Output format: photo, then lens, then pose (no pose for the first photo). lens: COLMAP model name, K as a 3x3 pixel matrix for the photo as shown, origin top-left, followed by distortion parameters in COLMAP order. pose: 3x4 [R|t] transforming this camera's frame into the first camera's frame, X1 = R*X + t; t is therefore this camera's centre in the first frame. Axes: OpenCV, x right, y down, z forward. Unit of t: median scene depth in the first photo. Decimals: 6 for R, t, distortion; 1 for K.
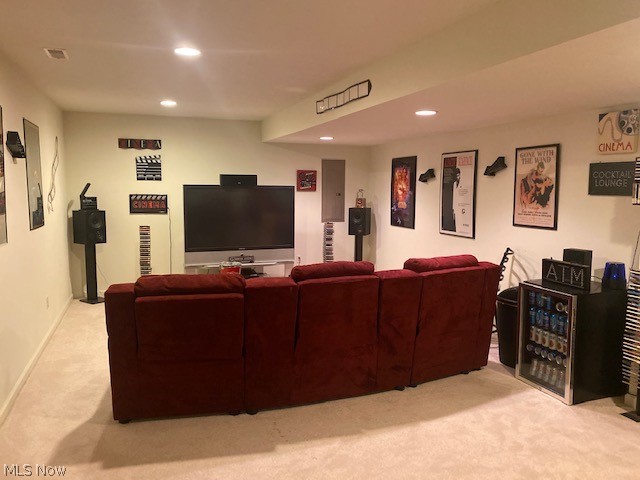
lens RADIAL K [[487.2, 0, 320.5], [0, 487.2, 239.5], [0, 0, 1]] dist [0.024187, -0.027720]
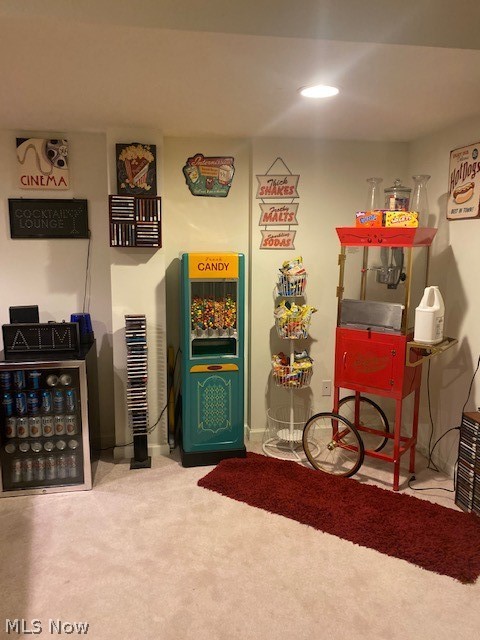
lens RADIAL K [[487.2, 0, 246.2], [0, 487.2, 309.9], [0, 0, 1]] dist [0.024187, -0.027720]
pose [[0.179278, -0.147951, 0.972610, -0.199452], [0.110484, 0.985401, 0.129532, -0.040336], [-0.977575, 0.084235, 0.193007, 0.521092]]
